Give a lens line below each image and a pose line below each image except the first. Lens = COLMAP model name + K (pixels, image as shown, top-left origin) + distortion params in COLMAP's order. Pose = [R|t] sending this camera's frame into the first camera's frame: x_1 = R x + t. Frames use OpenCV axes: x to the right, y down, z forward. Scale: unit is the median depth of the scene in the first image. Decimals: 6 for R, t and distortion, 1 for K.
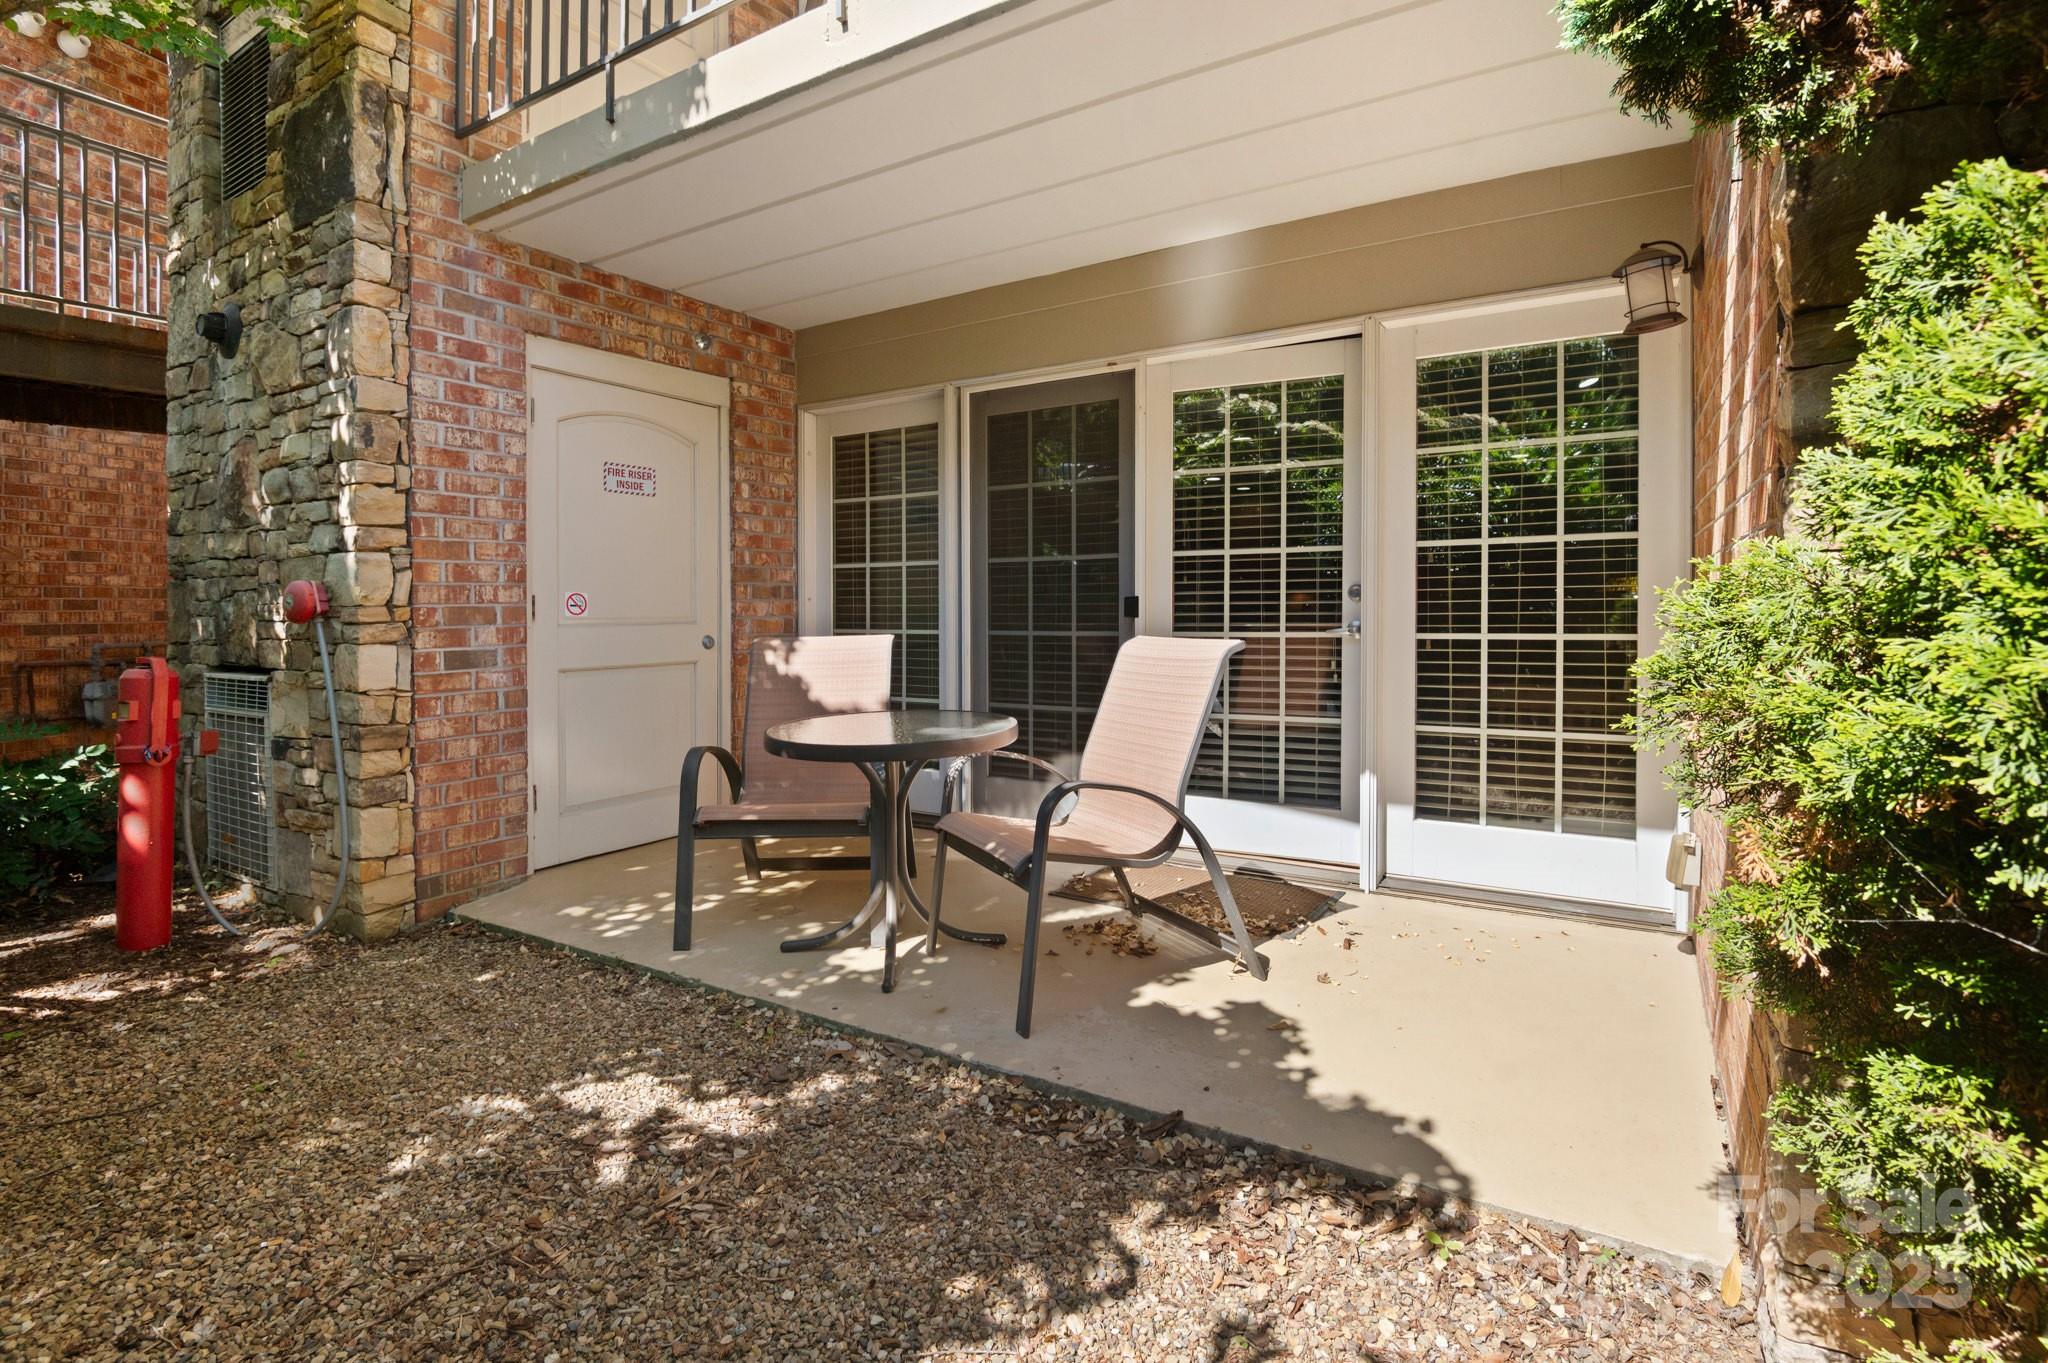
lens RADIAL K [[988.7, 0, 1023.7], [0, 988.7, 619.7], [0, 0, 1]] dist [0.002861, 0.000270]
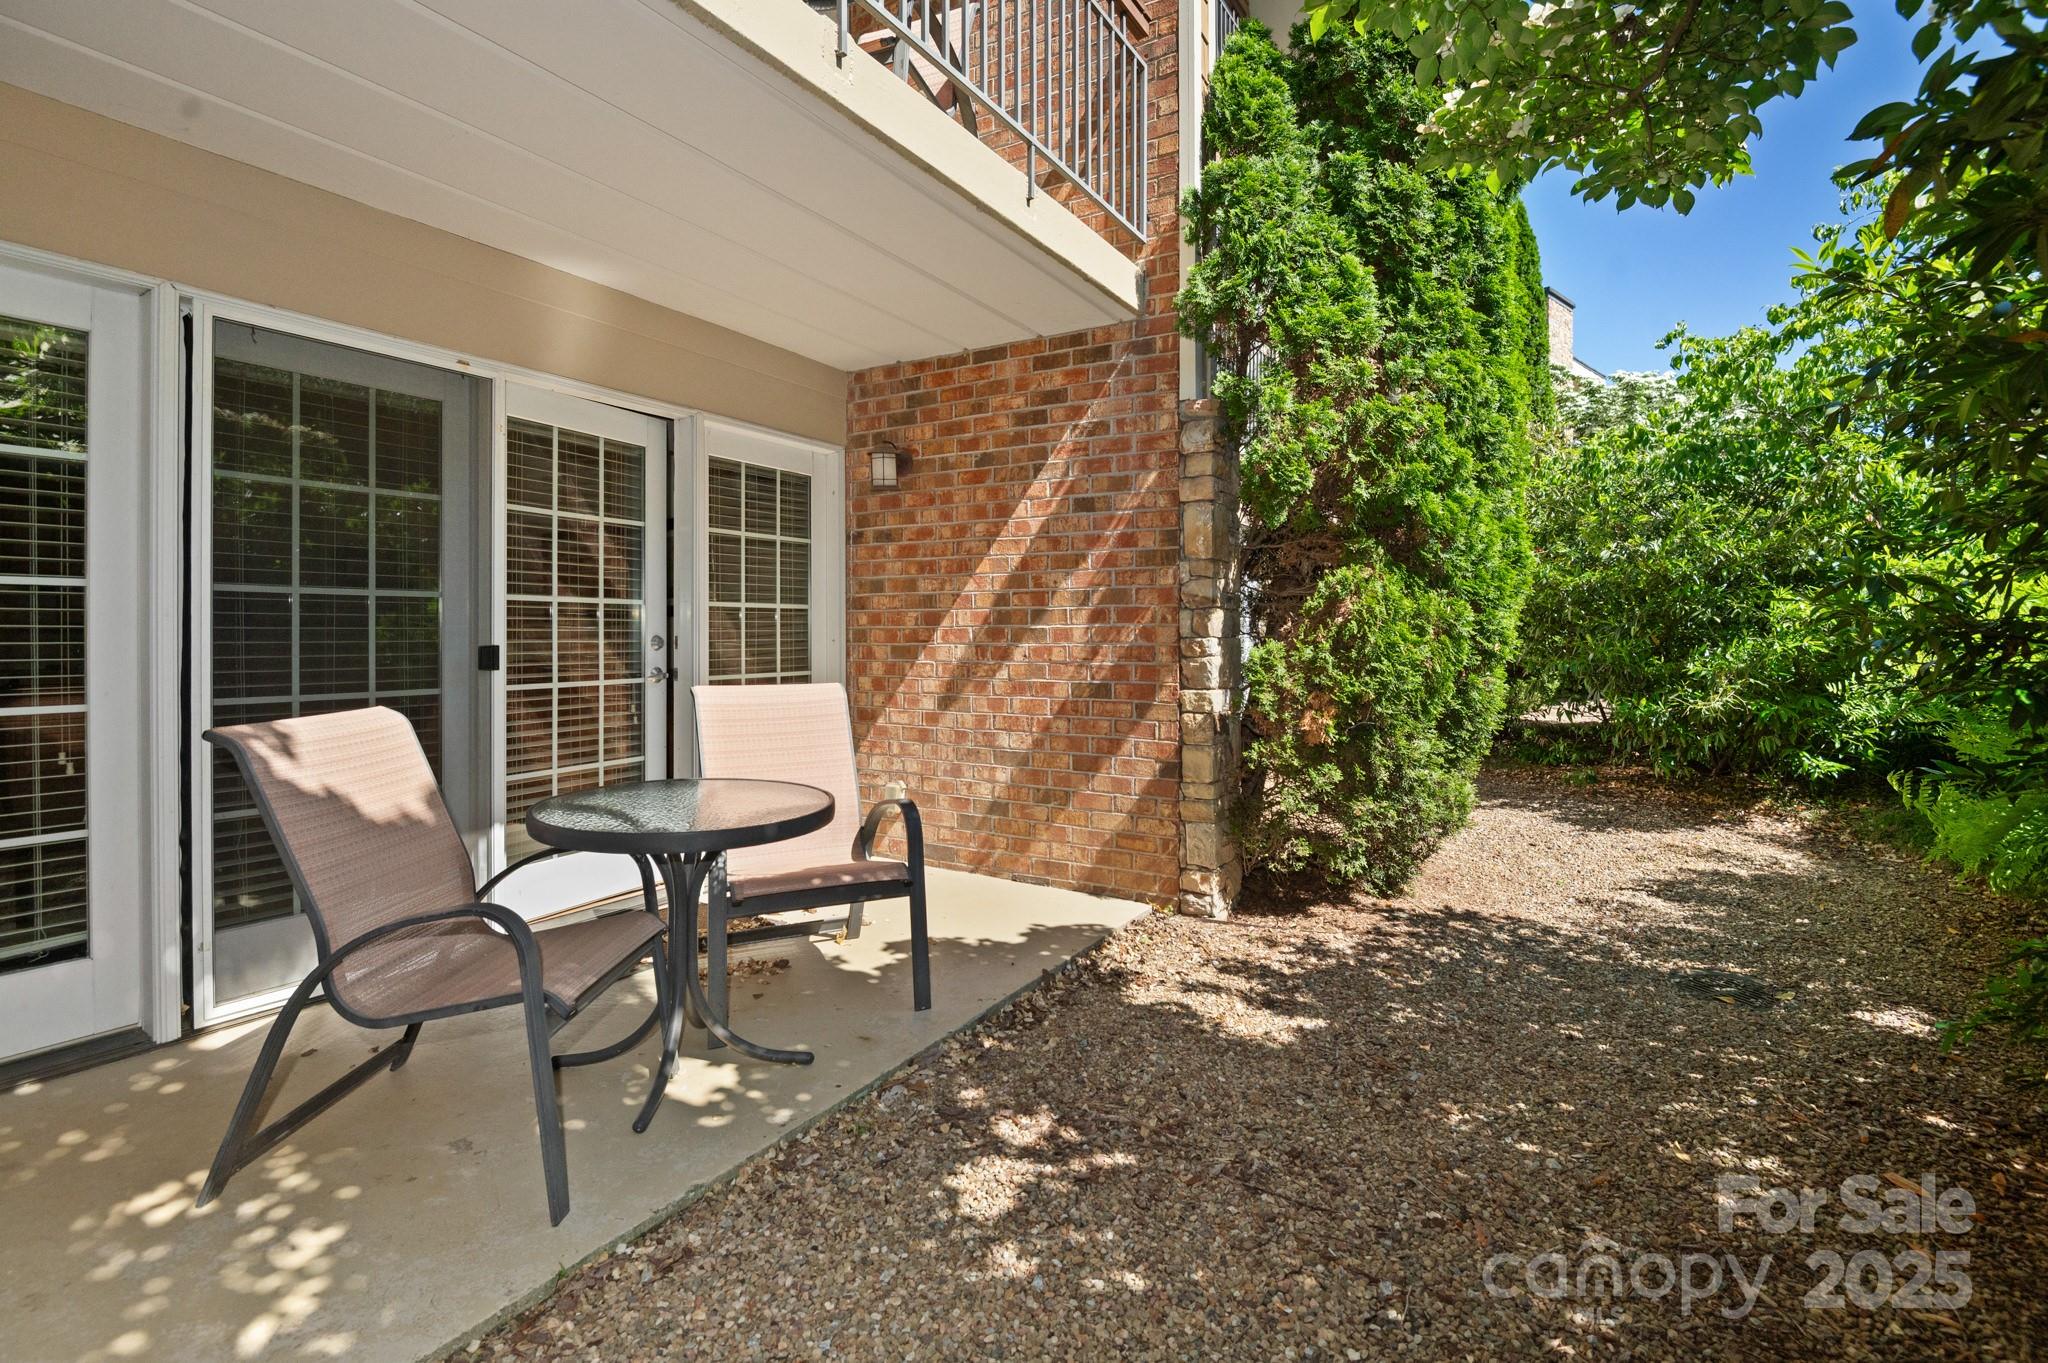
lens RADIAL K [[973.1, 0, 1059.8], [0, 973.1, 654.8], [0, 0, 1]] dist [-0.000940, -0.000471]
pose [[-0.048382, -0.004153, 0.998820, -0.898069], [0.029762, 0.999541, 0.005597, -0.006596], [-0.998385, 0.029997, -0.048236, 0.664009]]
